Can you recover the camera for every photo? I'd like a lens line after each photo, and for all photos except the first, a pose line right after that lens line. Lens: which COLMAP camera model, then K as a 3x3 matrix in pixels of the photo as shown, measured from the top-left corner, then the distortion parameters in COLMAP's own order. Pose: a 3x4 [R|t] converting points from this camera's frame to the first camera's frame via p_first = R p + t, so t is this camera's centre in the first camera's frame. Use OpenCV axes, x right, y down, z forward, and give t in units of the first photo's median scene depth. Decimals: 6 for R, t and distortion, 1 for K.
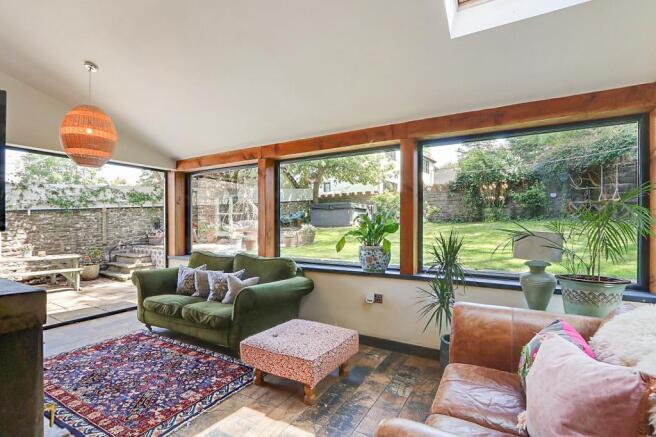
lens RADIAL K [[311.4, 0, 326.2], [0, 311.4, 225.0], [0, 0, 1]] dist [-0.003891, -0.000469]
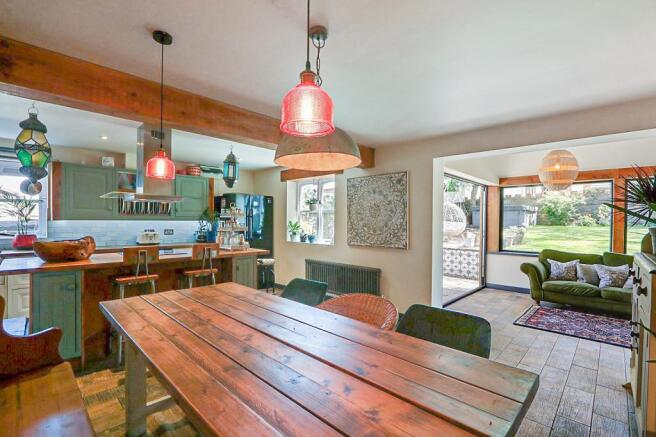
lens RADIAL K [[305.2, 0, 323.6], [0, 305.2, 224.5], [0, 0, 1]] dist [-0.011947, -0.000628]
pose [[0.970536, 0.012436, -0.240636, -1.598665], [-0.011552, 0.999920, 0.005081, -0.022734], [0.240680, -0.002152, 0.970602, -0.712230]]
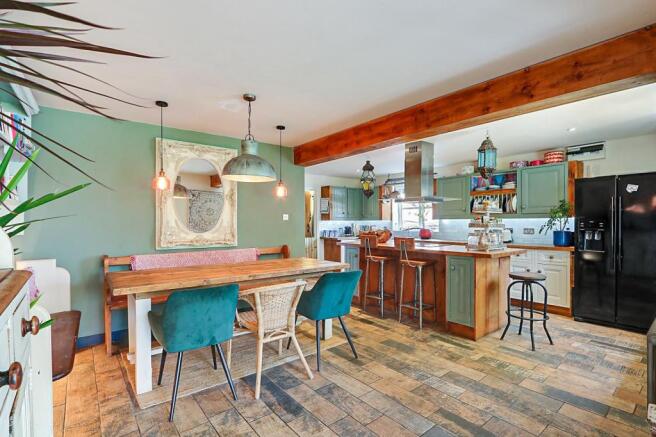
lens RADIAL K [[311.4, 0, 326.2], [0, 311.4, 225.0], [0, 0, 1]] dist [-0.003891, -0.000469]
pose [[-0.354703, 0.010339, -0.934922, -0.892222], [-0.002364, 0.999926, 0.011955, -0.007060], [0.934976, 0.006451, -0.354653, 0.506950]]
